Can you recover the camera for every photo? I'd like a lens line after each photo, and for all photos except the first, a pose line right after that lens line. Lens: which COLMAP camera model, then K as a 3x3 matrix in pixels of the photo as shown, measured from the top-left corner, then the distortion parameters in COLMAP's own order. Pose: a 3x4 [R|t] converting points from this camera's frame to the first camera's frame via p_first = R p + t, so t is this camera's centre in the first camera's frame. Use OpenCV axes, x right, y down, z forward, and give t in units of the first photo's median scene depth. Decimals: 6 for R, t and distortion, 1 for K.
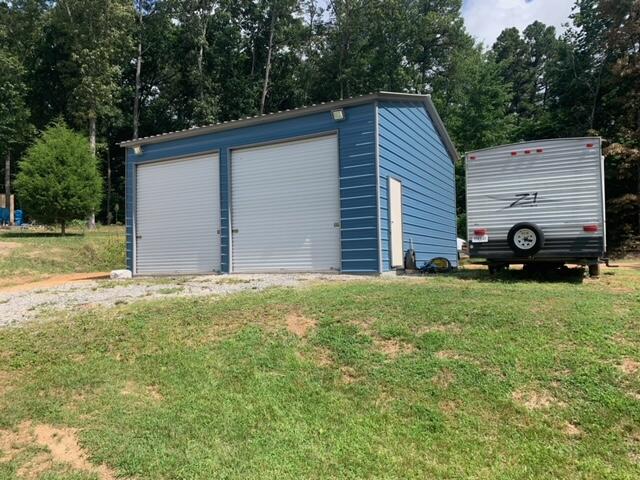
lens RADIAL K [[497.7, 0, 320.0], [0, 497.7, 240.0], [0, 0, 1]] dist [-0.004856, -0.003656]
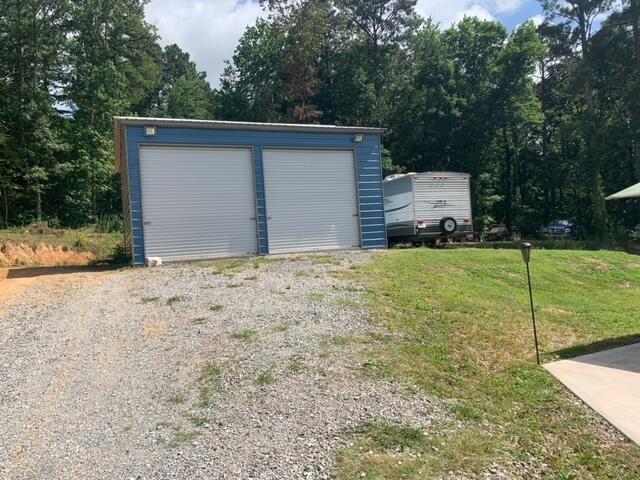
lens RADIAL K [[497.7, 0, 320.0], [0, 497.7, 240.0], [0, 0, 1]] dist [-0.004856, -0.003656]
pose [[0.612249, -0.009275, 0.790611, -1.156655], [0.012967, 0.999914, 0.001688, 0.037034], [-0.790559, 0.009218, 0.612317, 0.209219]]
